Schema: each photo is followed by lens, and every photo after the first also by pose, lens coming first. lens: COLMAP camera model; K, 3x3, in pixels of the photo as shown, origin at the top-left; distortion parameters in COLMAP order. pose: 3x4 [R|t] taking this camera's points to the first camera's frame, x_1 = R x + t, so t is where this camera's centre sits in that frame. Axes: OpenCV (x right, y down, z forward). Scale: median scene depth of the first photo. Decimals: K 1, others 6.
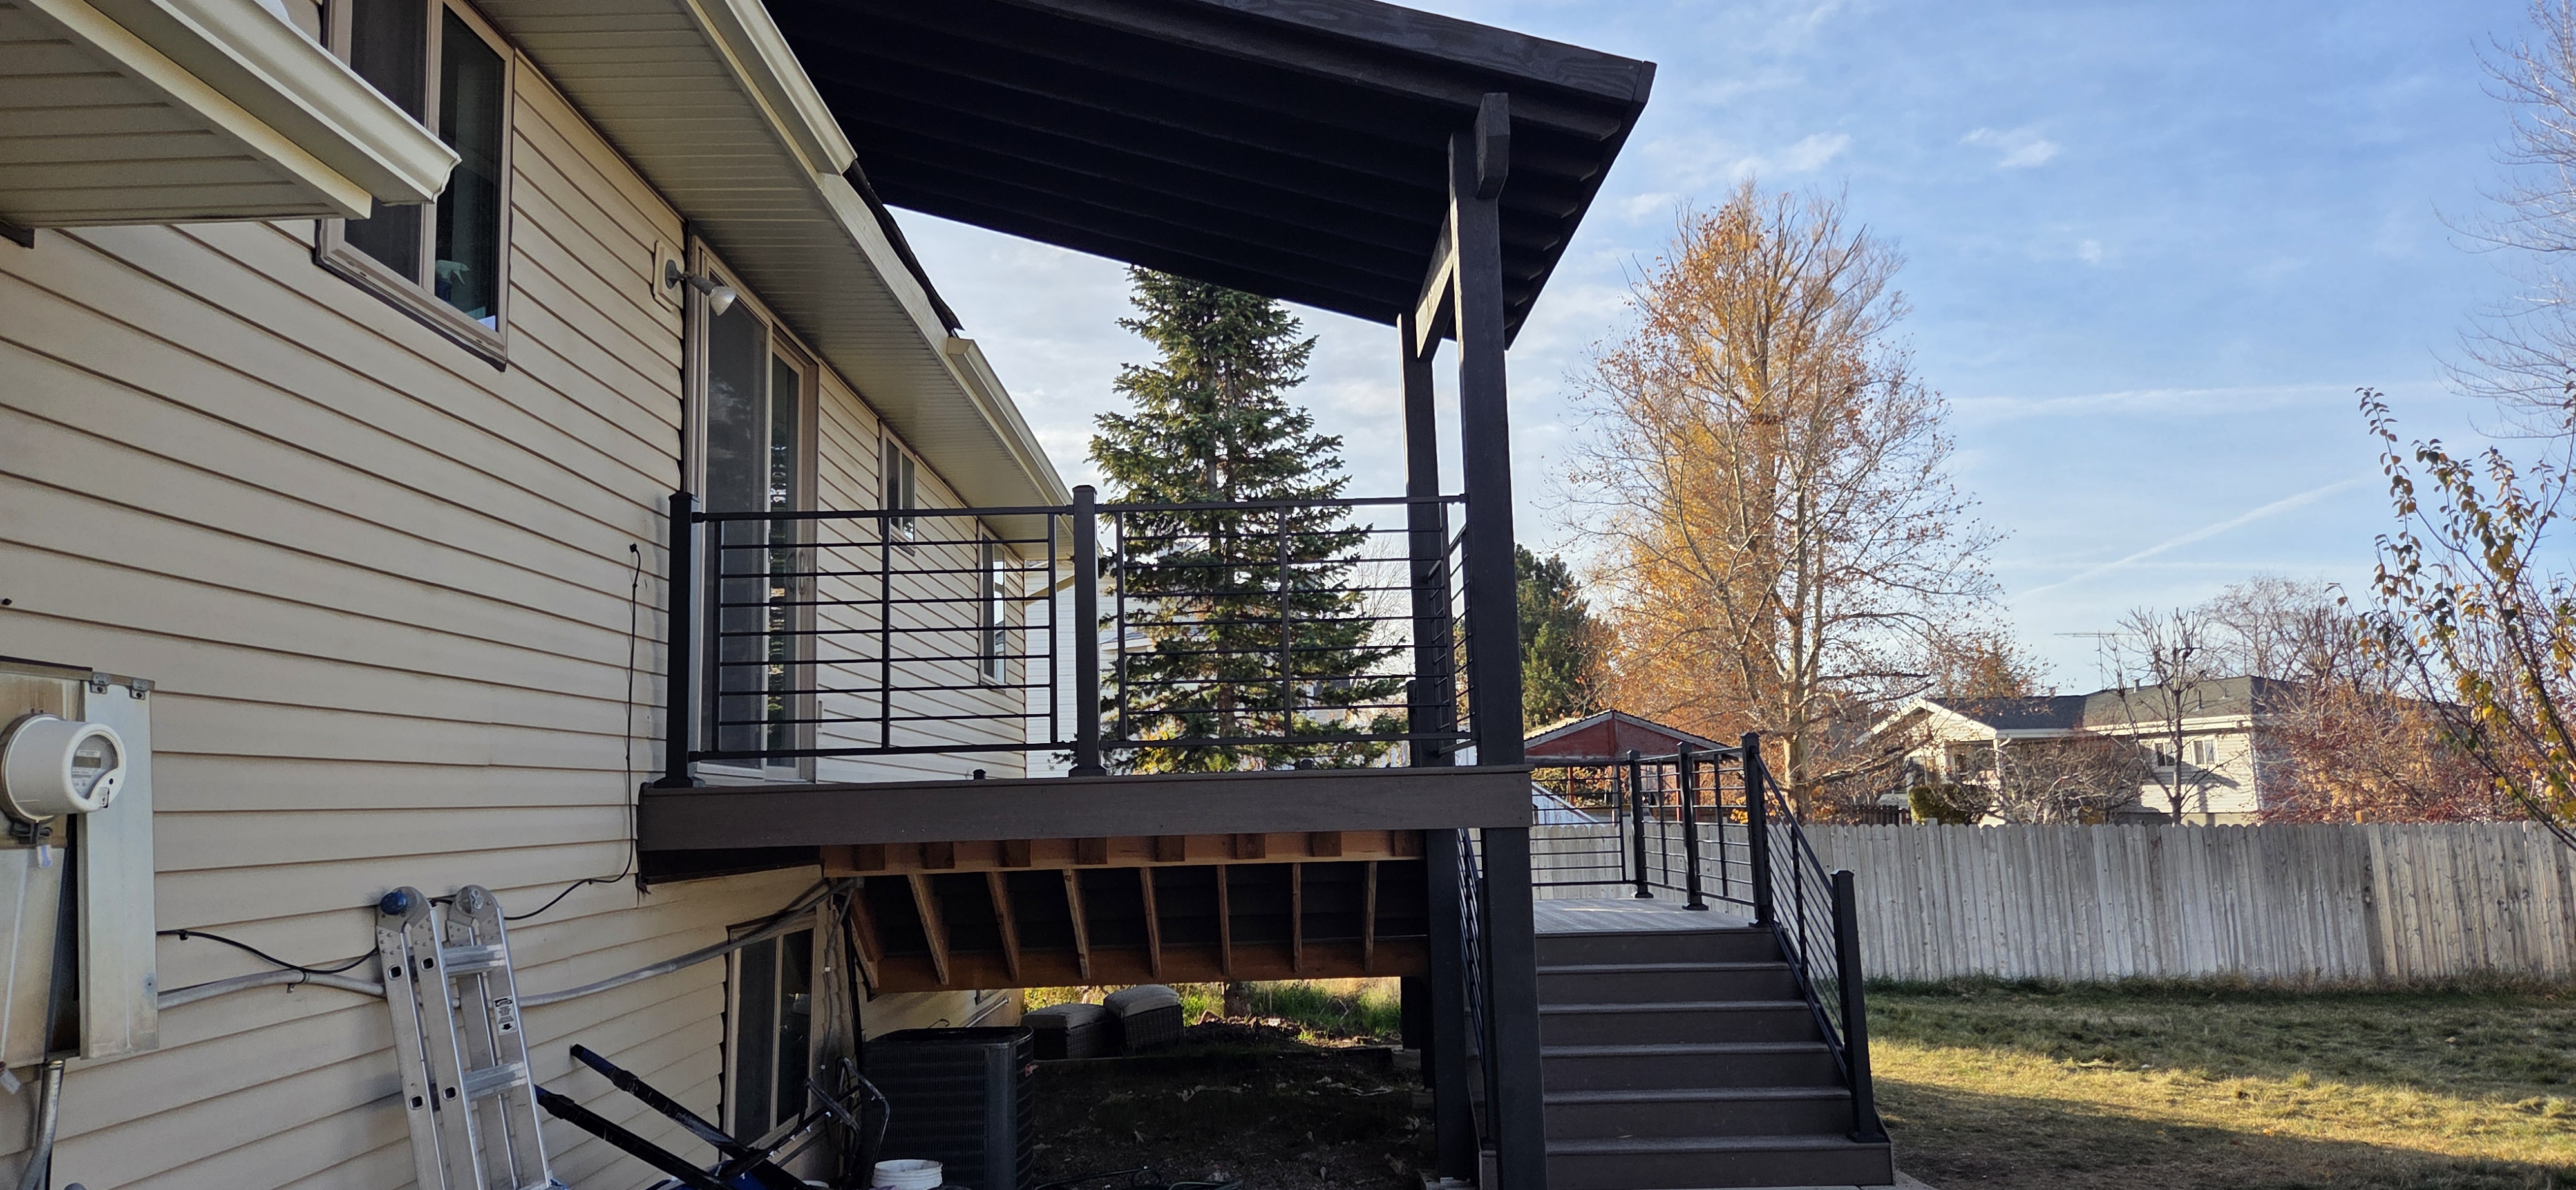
lens RADIAL K [[1690.2, 0, 1293.1], [0, 1690.2, 579.3], [0, 0, 1]] dist [0.052898, -0.002687]
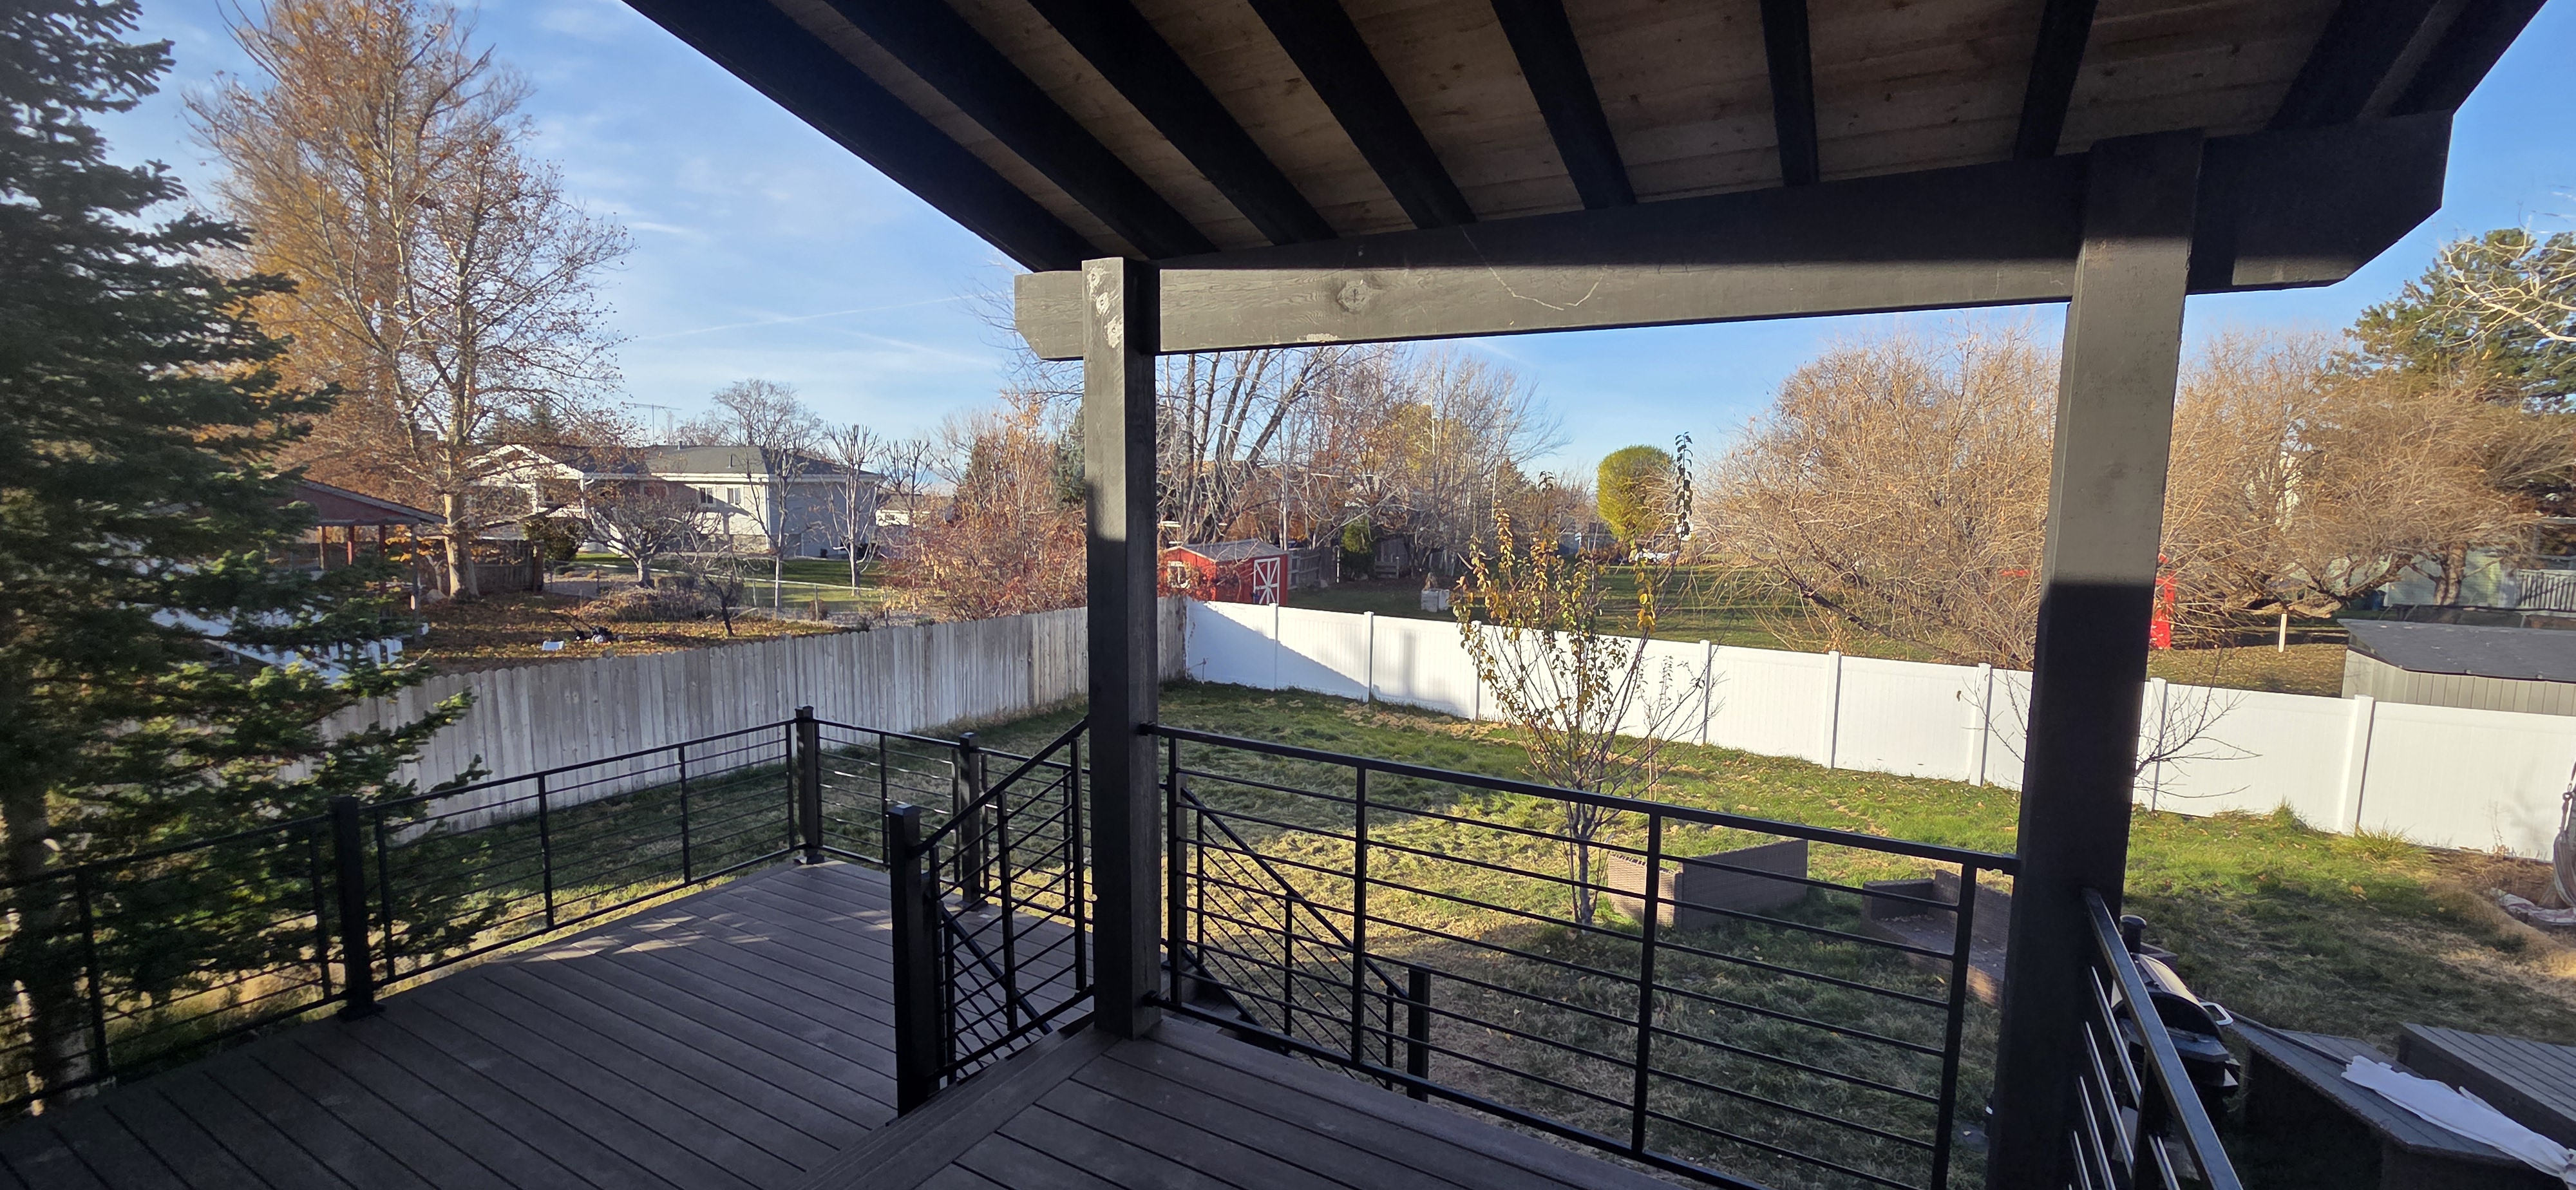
lens RADIAL K [[1045.9, 0, 1288.0], [0, 1045.9, 595.0], [0, 0, 1]] dist [0.000052, -0.000145]
pose [[0.503342, -0.049966, 0.862642, -0.094926], [-0.142833, 0.979782, 0.140092, -0.045068], [-0.852201, -0.193728, 0.486028, 0.331721]]
